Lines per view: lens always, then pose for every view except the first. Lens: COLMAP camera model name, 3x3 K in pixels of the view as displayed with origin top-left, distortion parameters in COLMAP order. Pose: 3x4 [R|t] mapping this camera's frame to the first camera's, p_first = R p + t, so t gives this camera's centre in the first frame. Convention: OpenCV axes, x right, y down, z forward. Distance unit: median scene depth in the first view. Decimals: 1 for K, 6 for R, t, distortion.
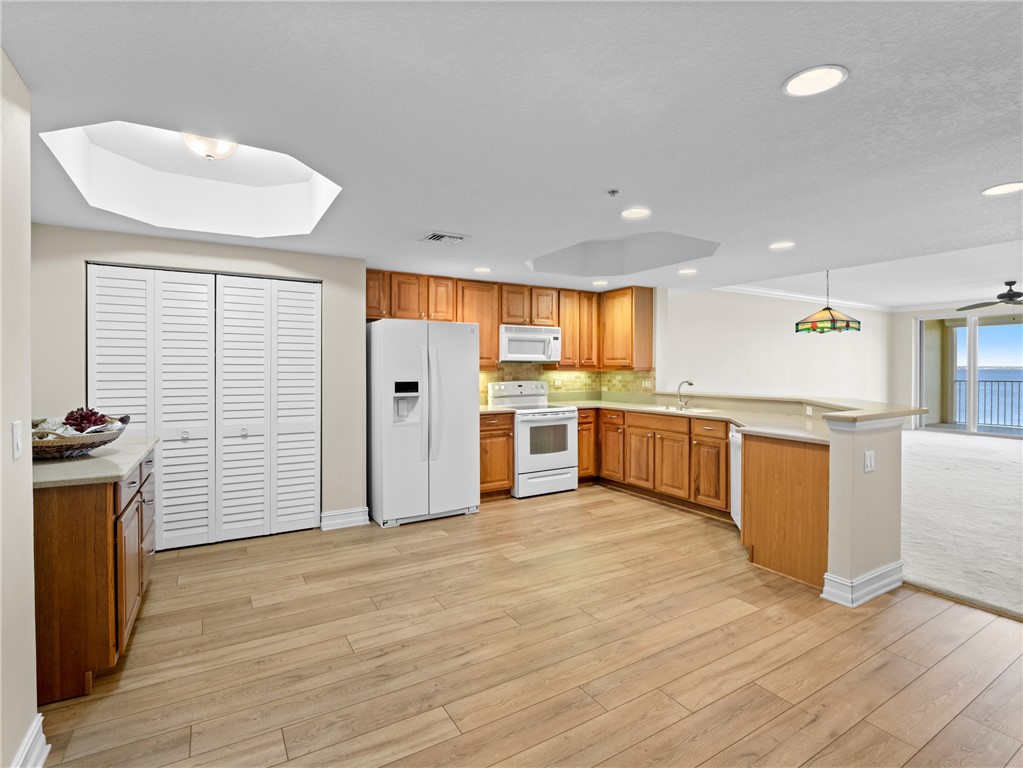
lens RADIAL K [[499.6, 0, 505.8], [0, 499.6, 373.0], [0, 0, 1]] dist [-0.010416, -0.003527]
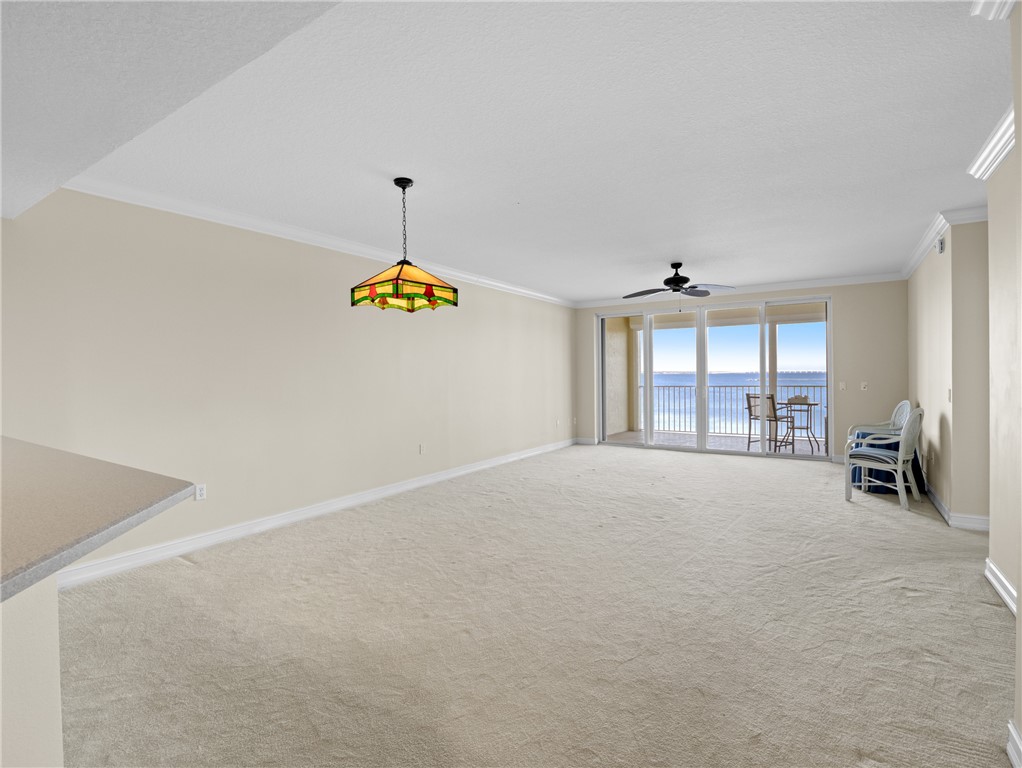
lens RADIAL K [[499.1, 0, 511.6], [0, 499.1, 374.6], [0, 0, 1]] dist [-0.010416, -0.003527]
pose [[0.898720, -0.006314, 0.438477, 0.624938], [0.010003, 0.999931, -0.006104, -0.006404], [-0.438409, 0.009871, 0.898722, 0.570976]]
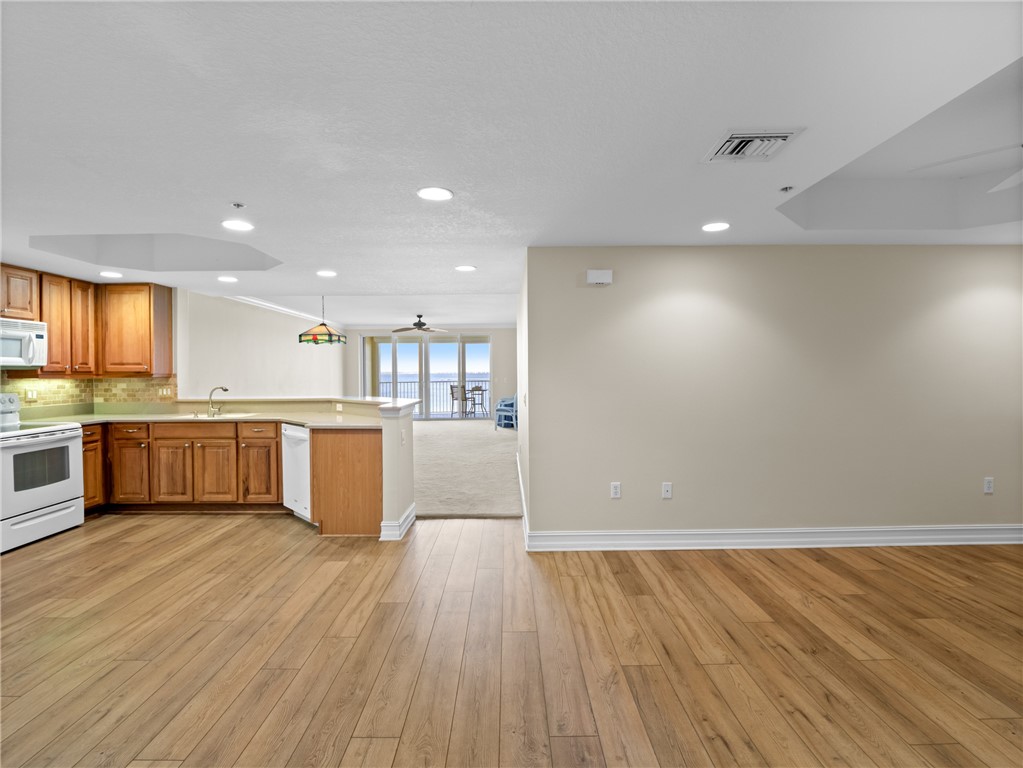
lens RADIAL K [[499.6, 0, 508.1], [0, 499.6, 376.9], [0, 0, 1]] dist [-0.010416, -0.003527]
pose [[0.511867, -0.010778, 0.858997, -0.202105], [0.014619, 0.999886, 0.003834, 0.000345], [-0.858940, 0.010596, 0.511966, -0.007217]]
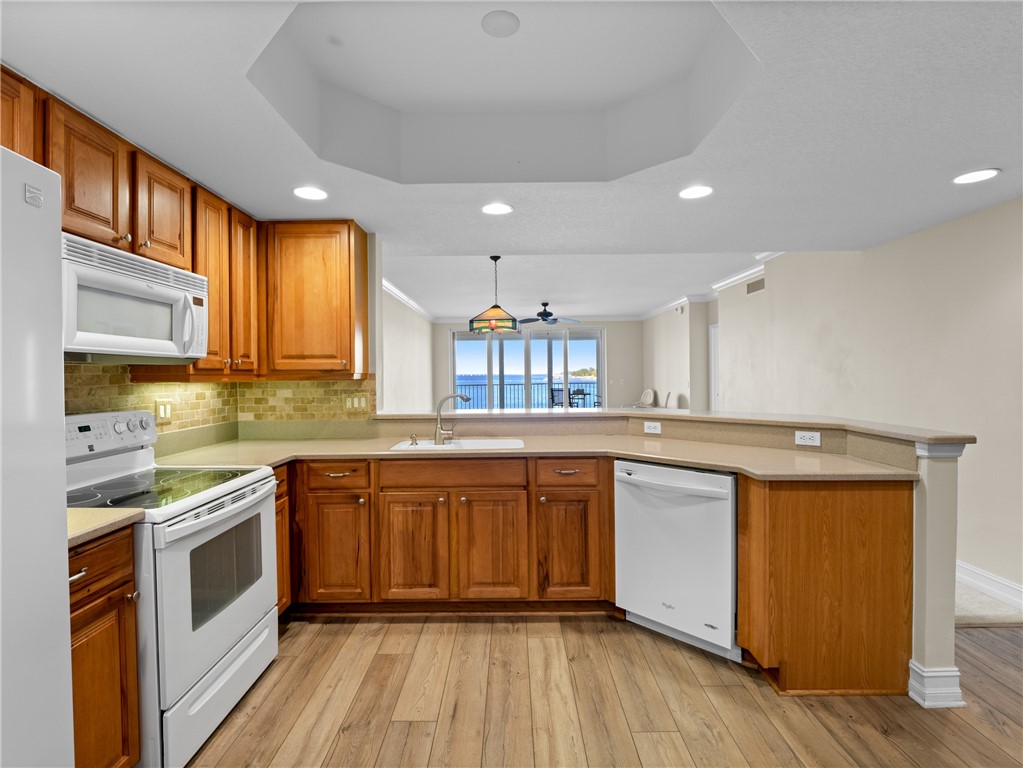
lens RADIAL K [[499.6, 0, 508.2], [0, 499.6, 376.6], [0, 0, 1]] dist [-0.010416, -0.003527]
pose [[0.510505, -0.008261, 0.859835, -0.127888], [0.017754, 0.999842, -0.000935, -0.004698], [-0.859692, 0.015743, 0.510571, 0.644093]]
